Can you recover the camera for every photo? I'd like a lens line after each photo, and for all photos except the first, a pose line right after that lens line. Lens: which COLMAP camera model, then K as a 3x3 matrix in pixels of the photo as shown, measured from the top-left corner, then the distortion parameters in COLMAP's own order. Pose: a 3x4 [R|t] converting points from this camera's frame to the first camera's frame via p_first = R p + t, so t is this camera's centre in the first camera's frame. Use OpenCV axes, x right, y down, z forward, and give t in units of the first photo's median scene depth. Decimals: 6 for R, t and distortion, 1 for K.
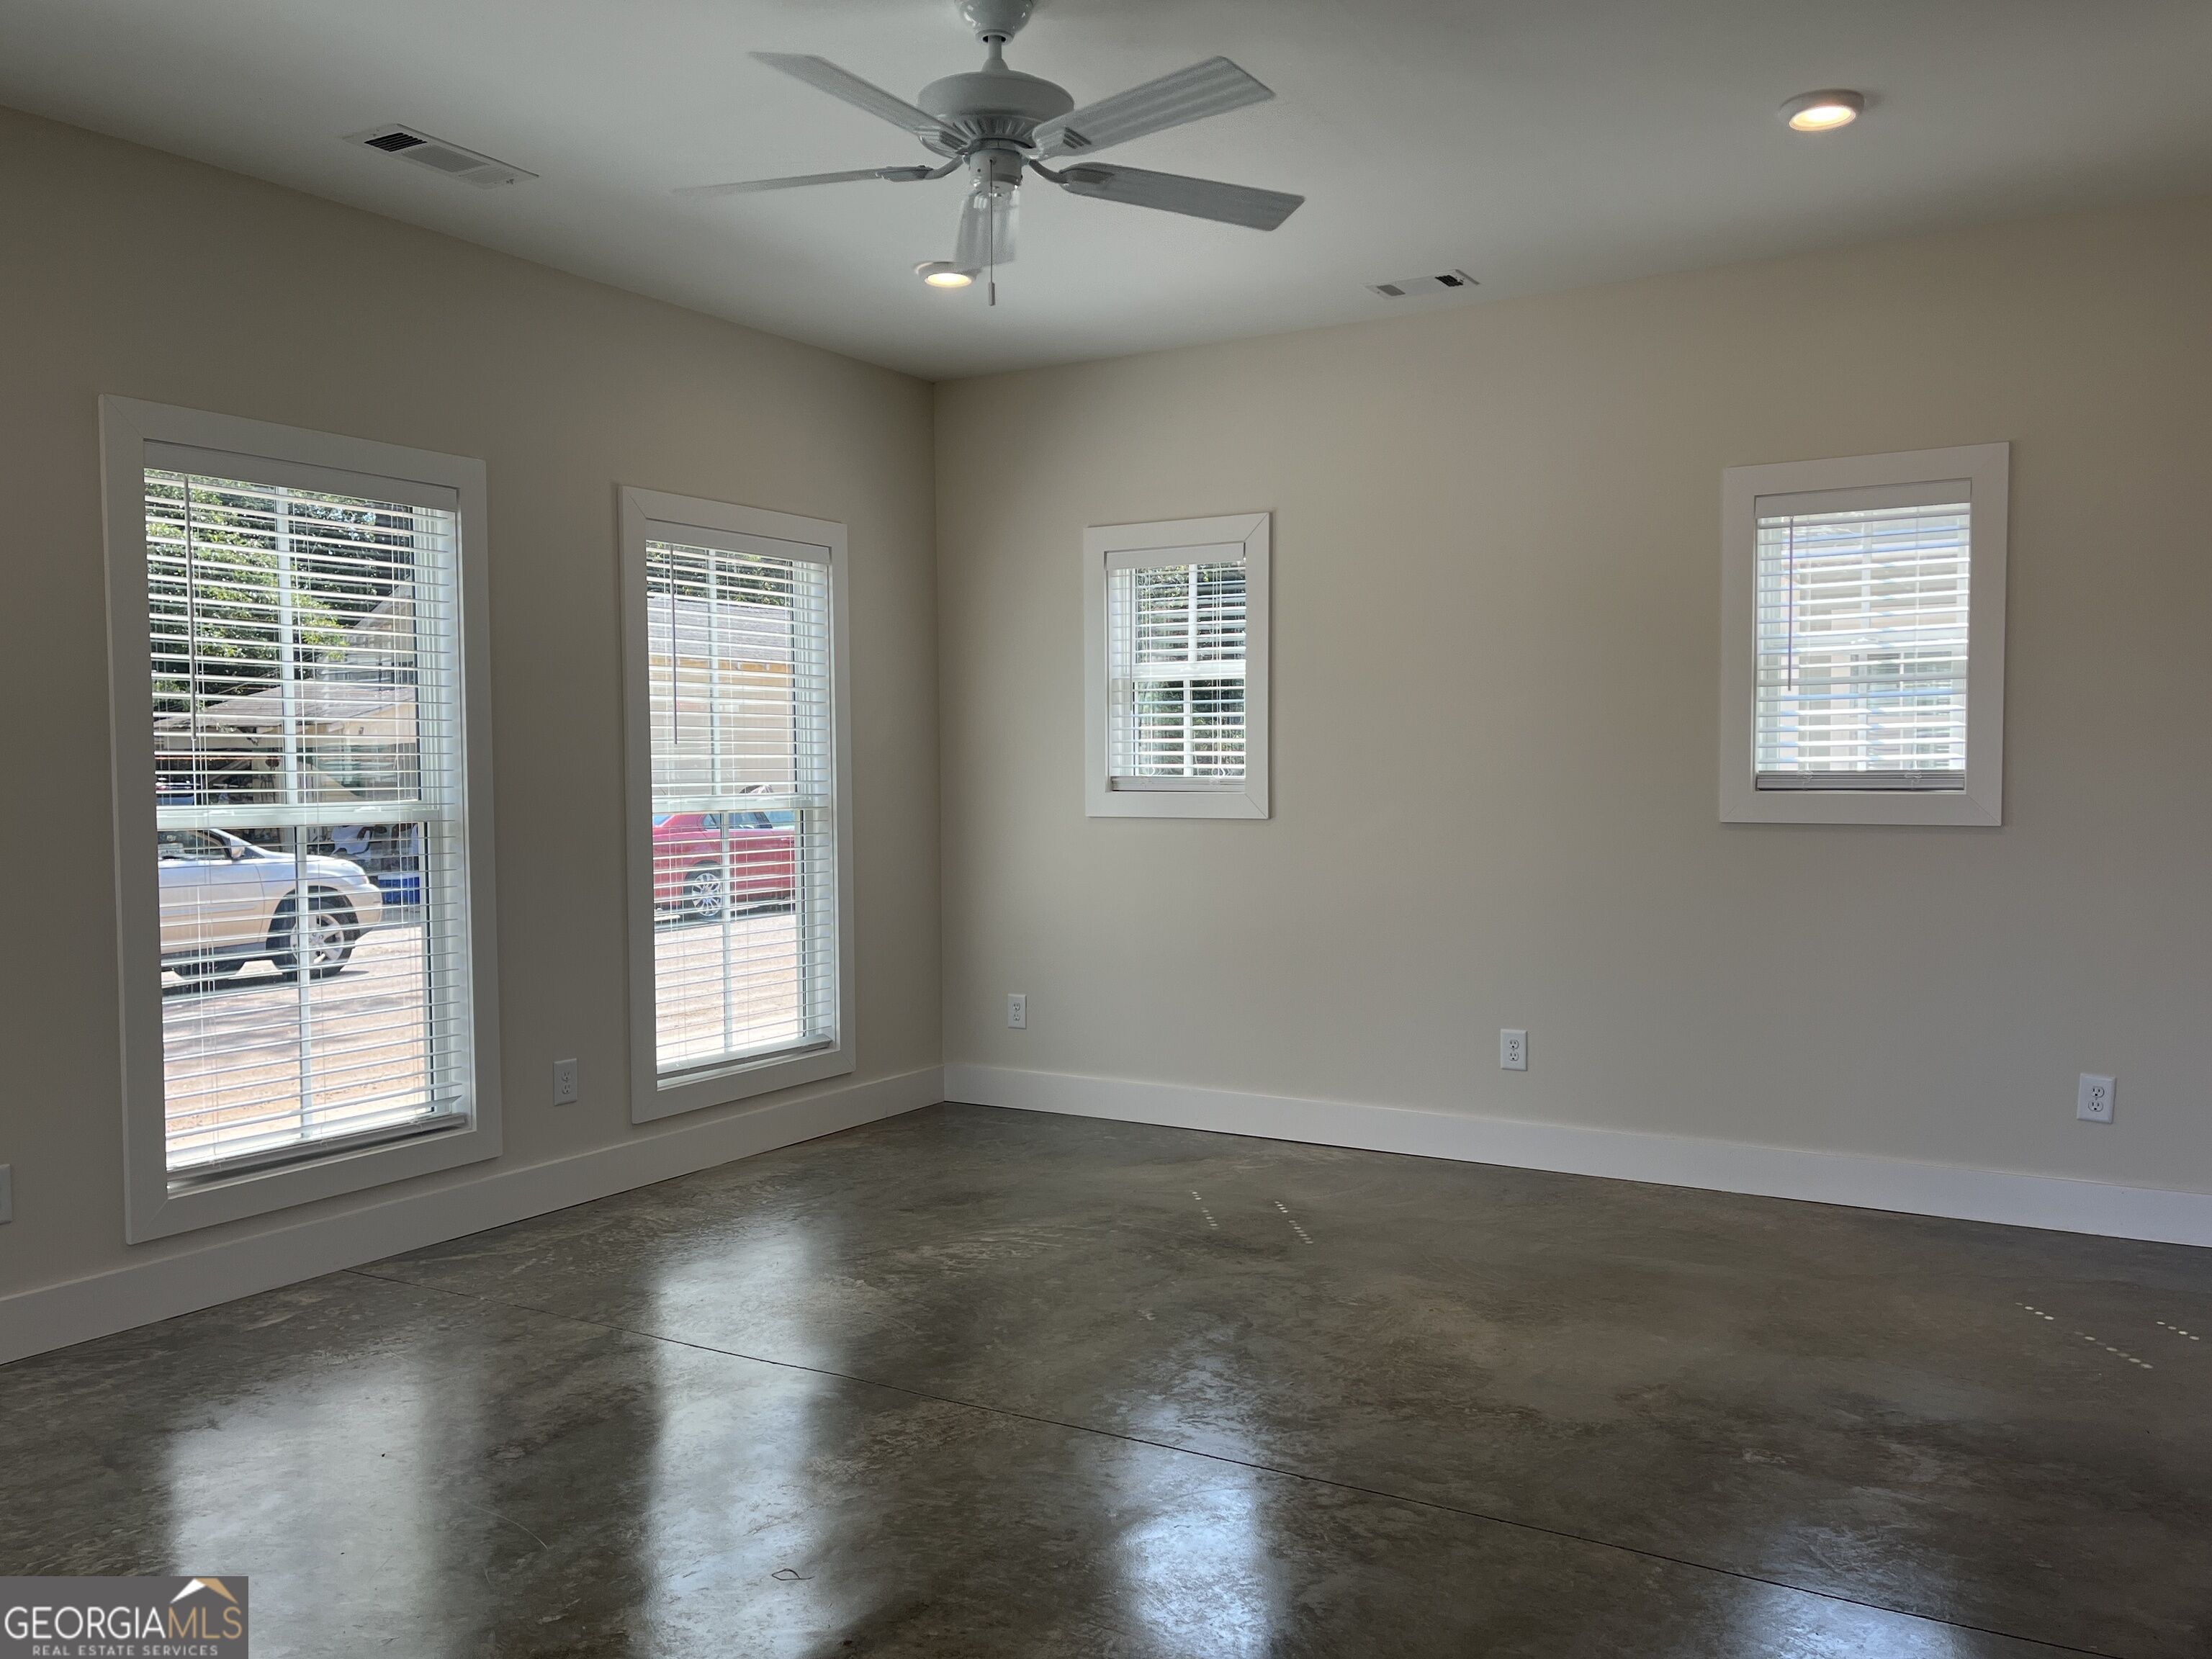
lens RADIAL K [[1783.7, 0, 1123.9], [0, 1783.7, 837.2], [0, 0, 1]] dist [0.088365, -0.087879]
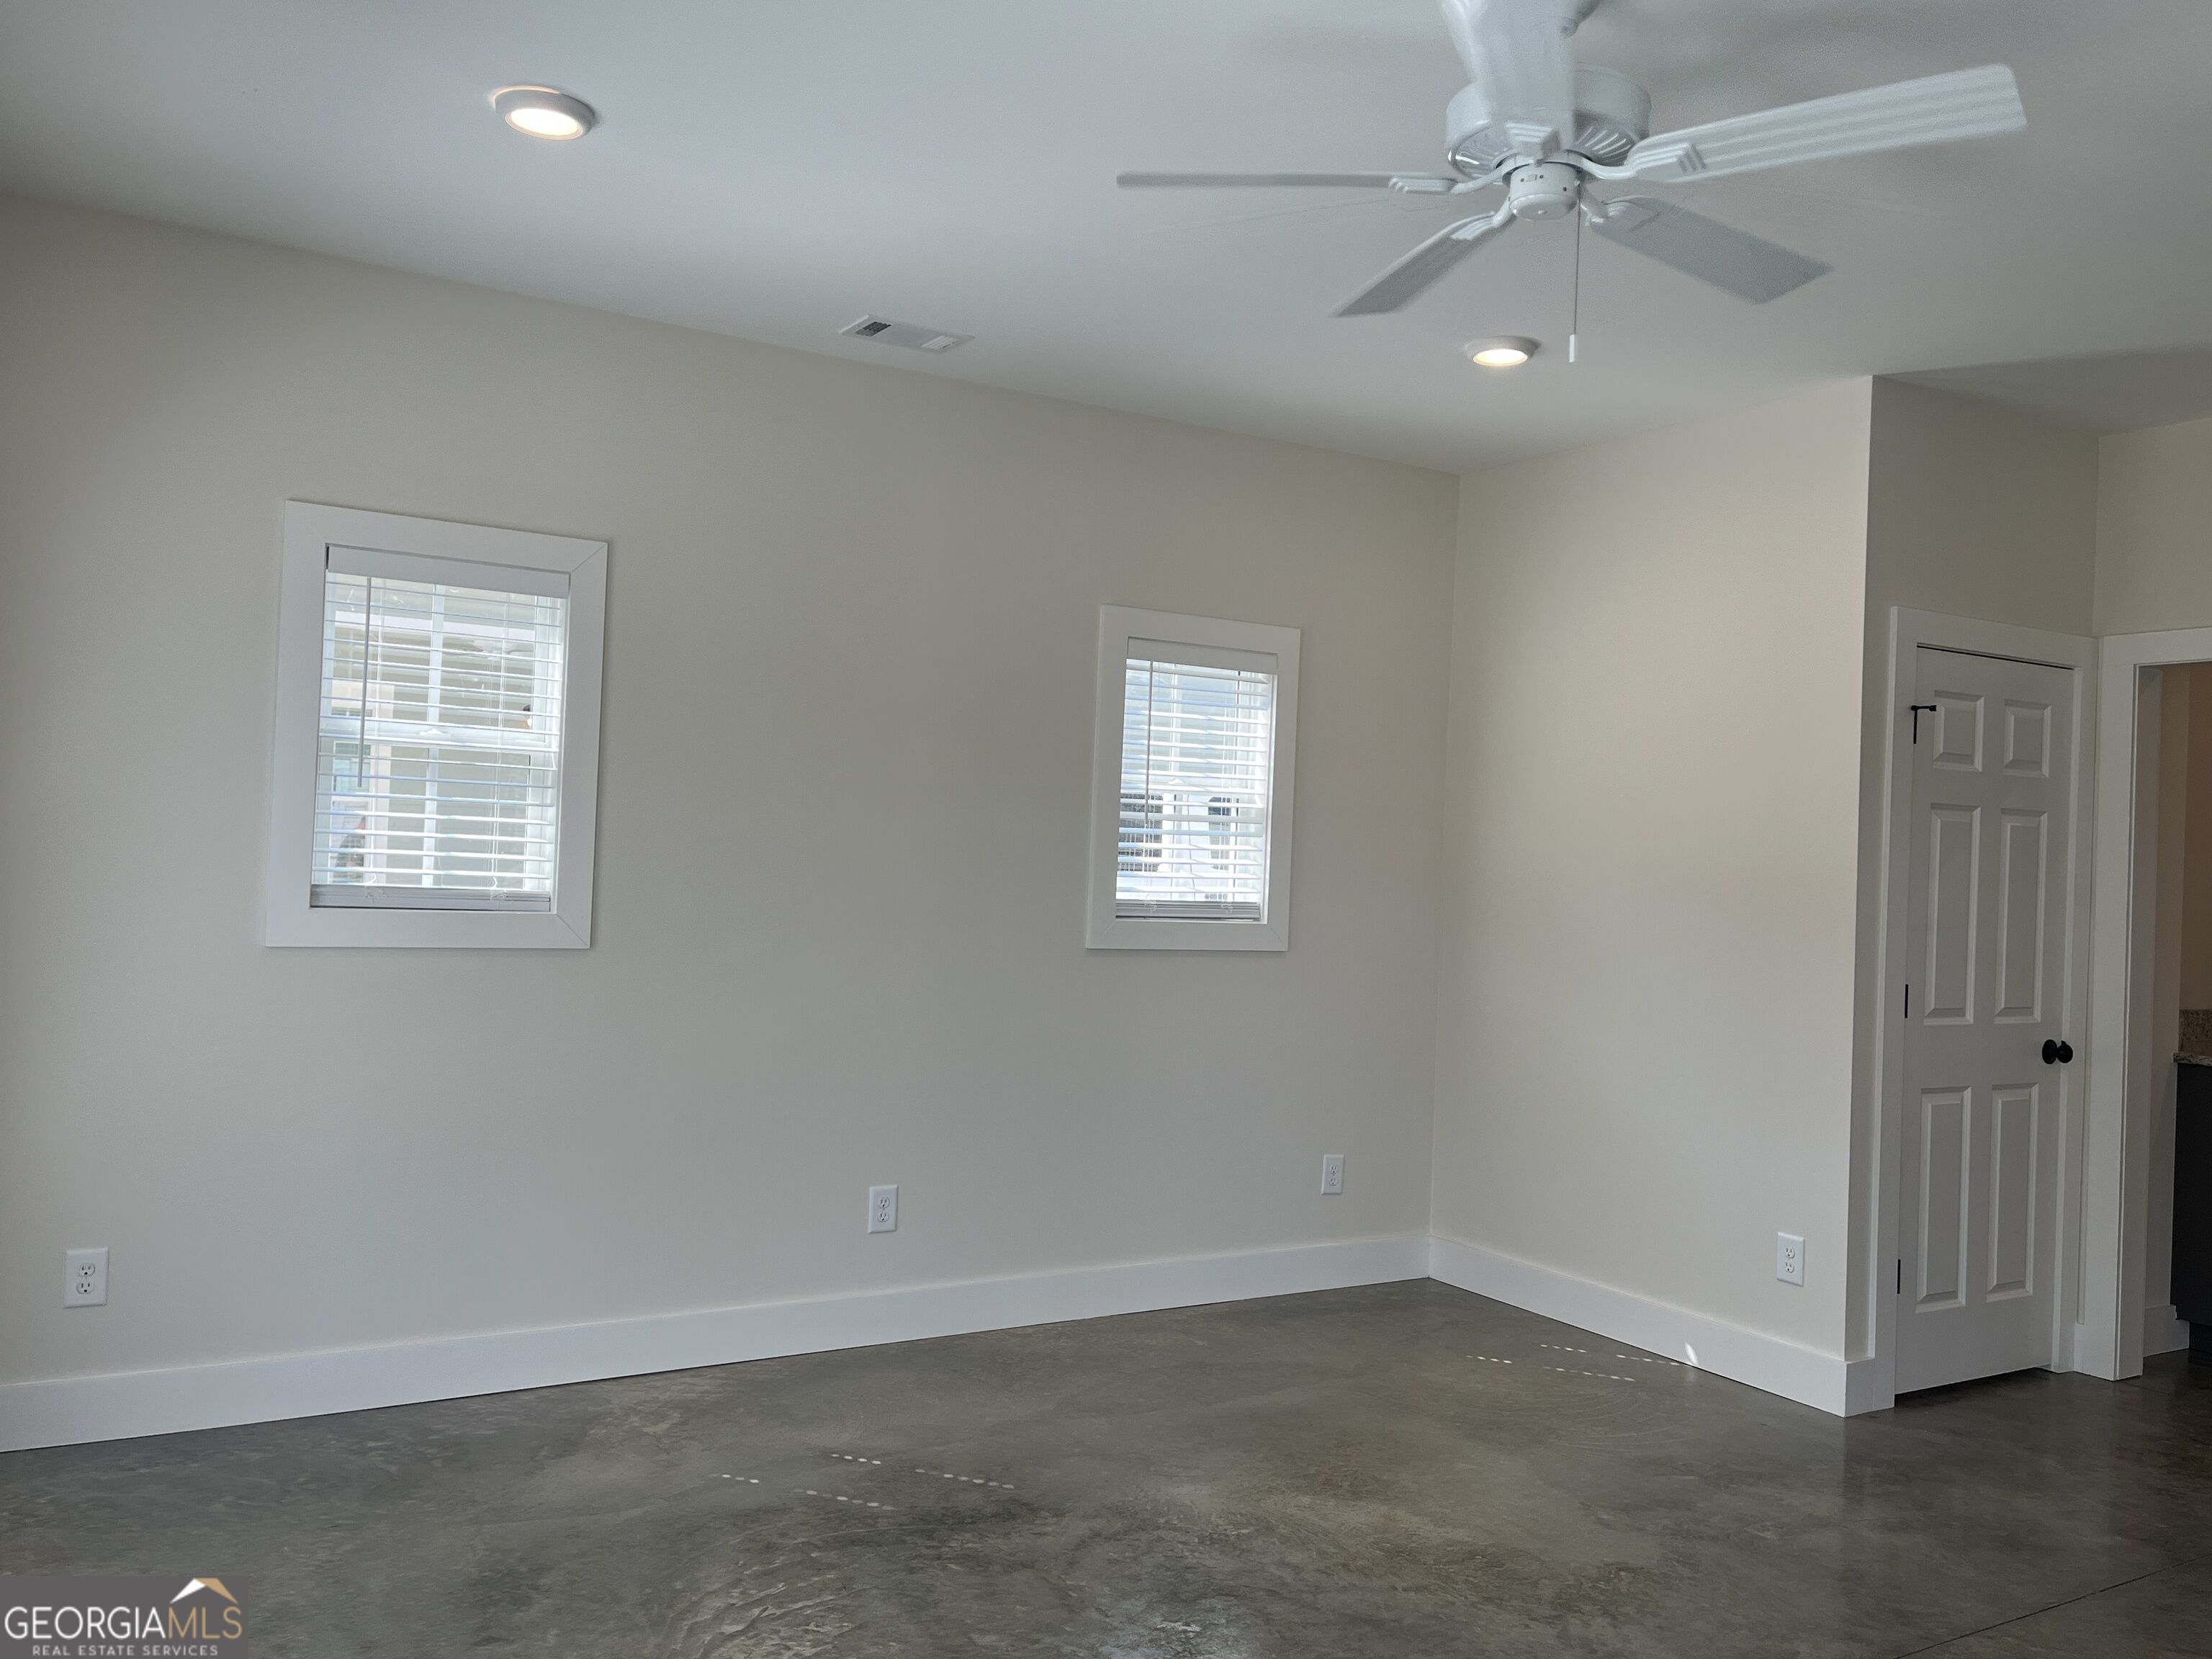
lens RADIAL K [[1783.7, 0, 1123.9], [0, 1783.7, 837.2], [0, 0, 1]] dist [0.088365, -0.087879]
pose [[0.453648, 0.035519, 0.890473, -0.597425], [-0.006843, 0.999315, -0.036374, -0.038000], [-0.891155, 0.010407, 0.453580, 0.566059]]
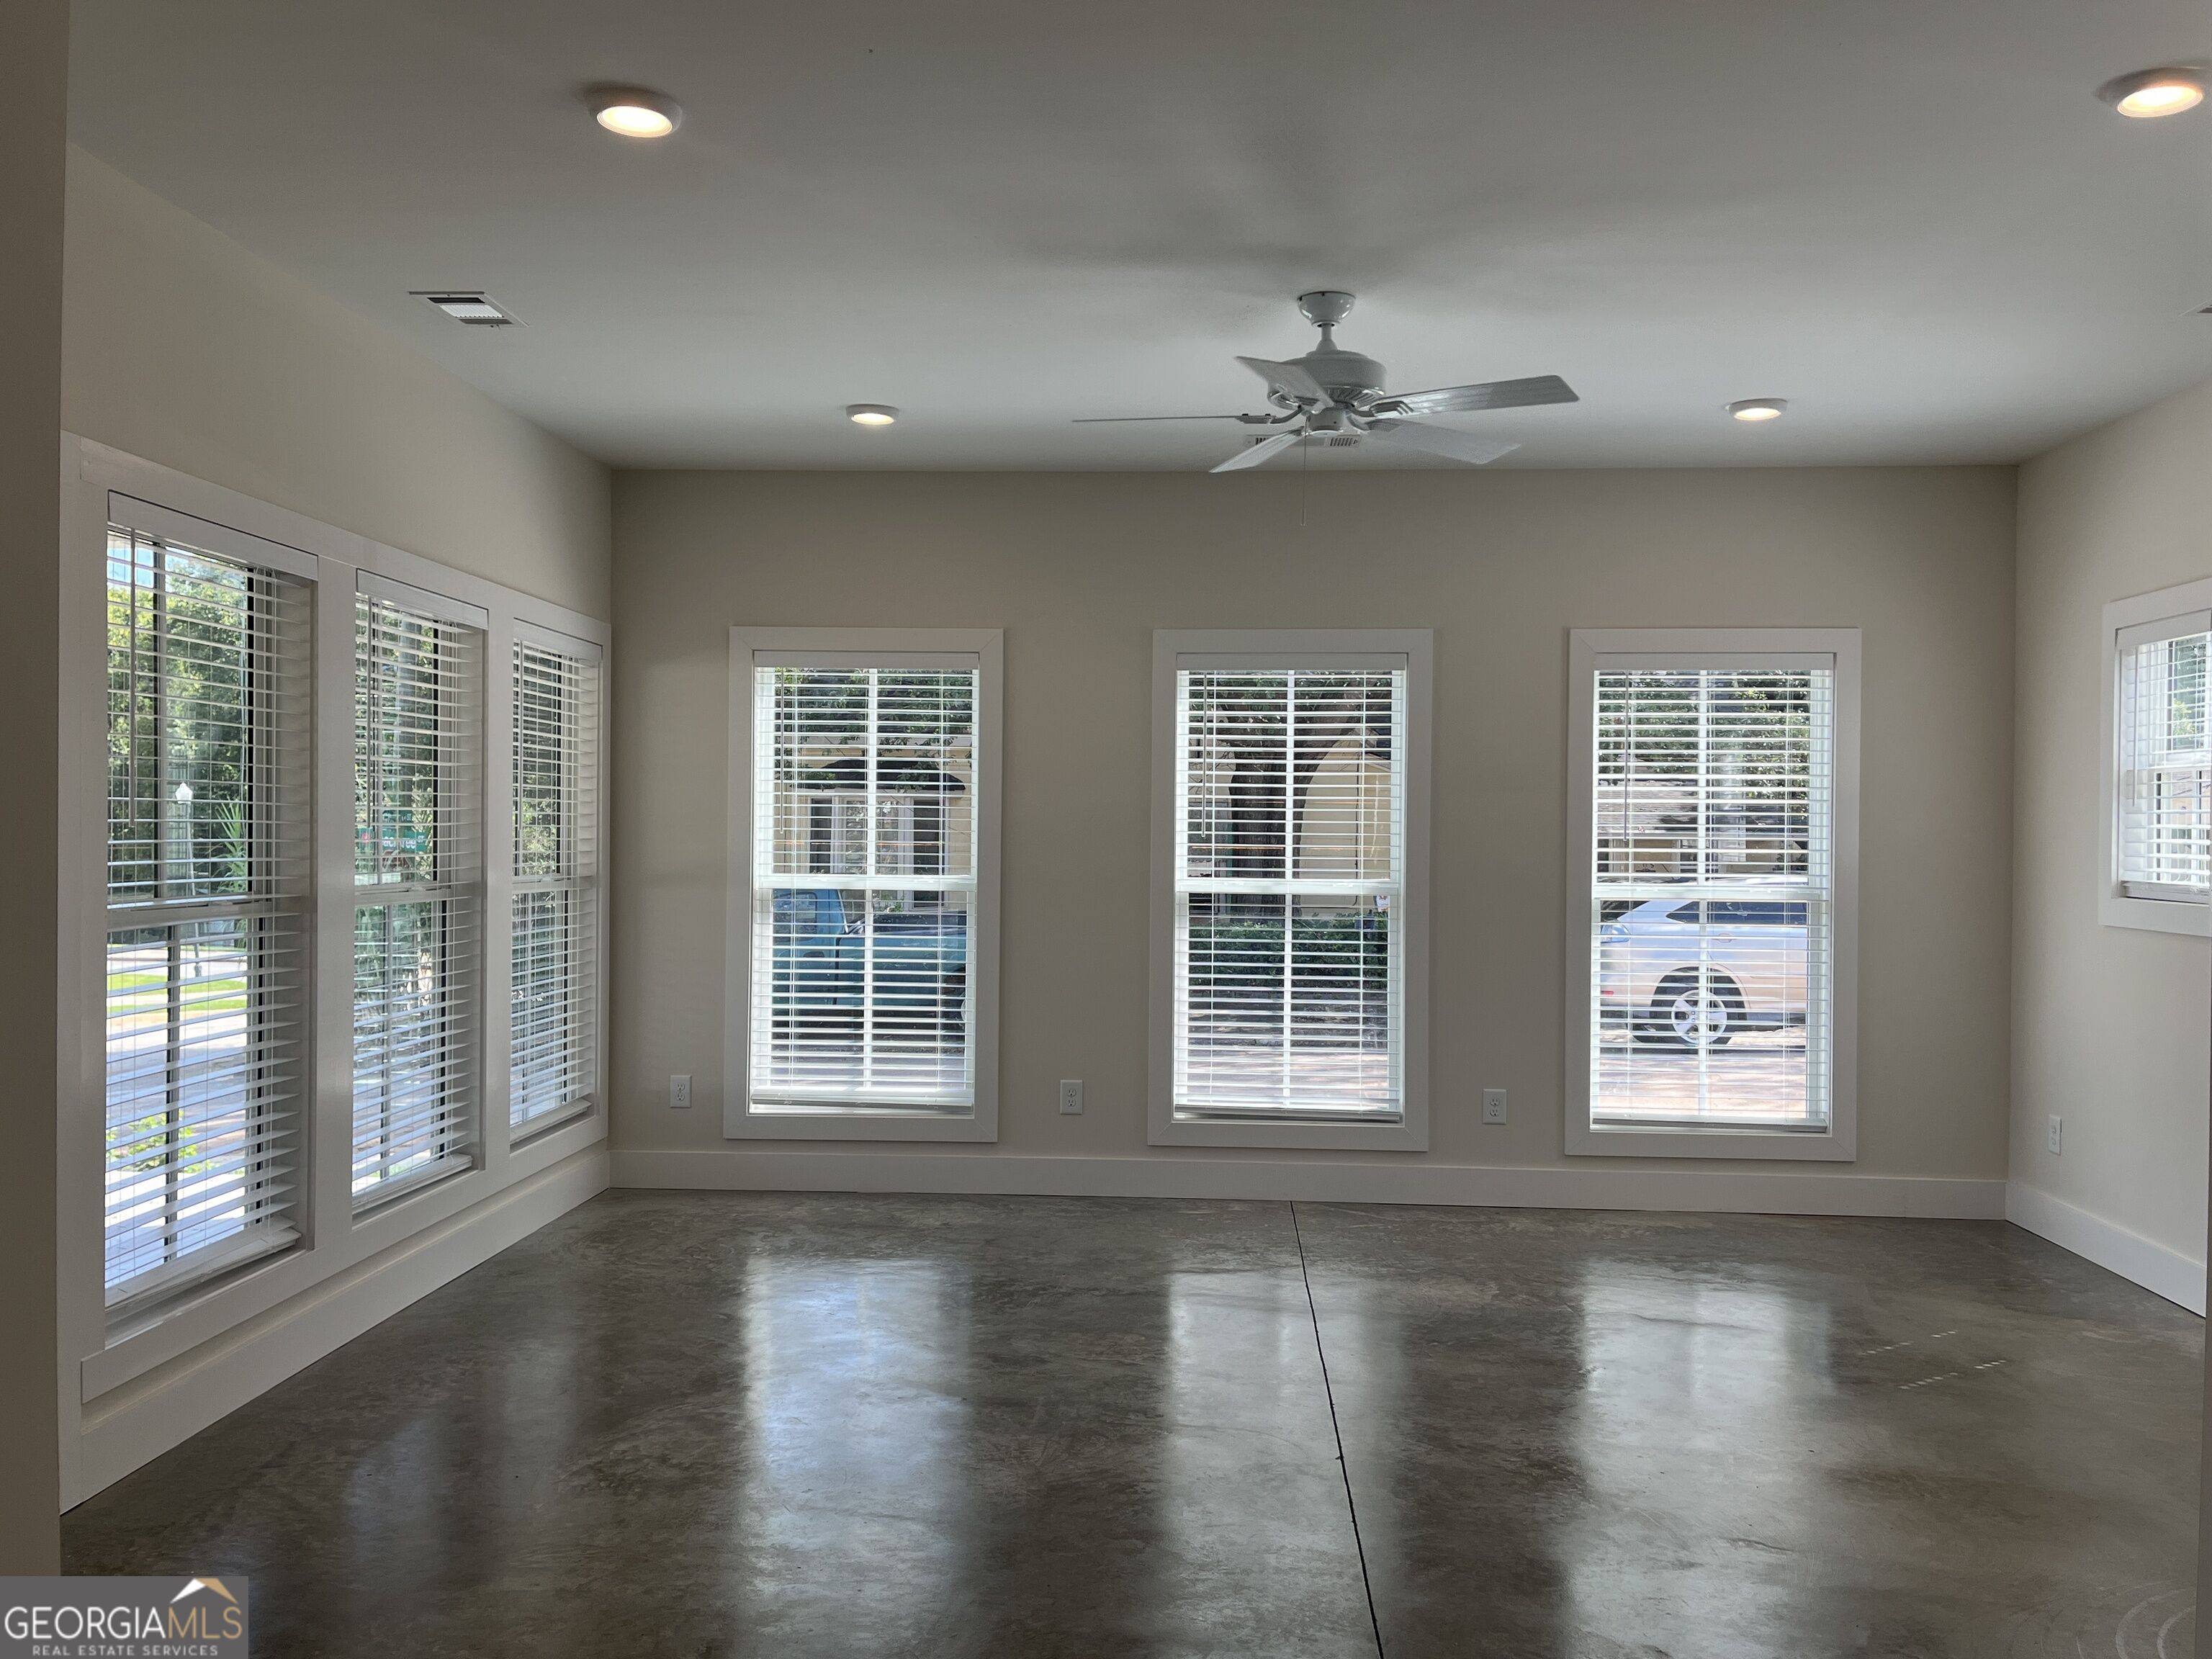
lens RADIAL K [[1783.7, 0, 1123.9], [0, 1783.7, 837.2], [0, 0, 1]] dist [0.088365, -0.087879]
pose [[0.468130, 0.013564, -0.883556, 0.725406], [-0.048265, 0.998782, -0.010239, -0.029525], [0.882341, 0.047438, 0.468214, 0.183005]]
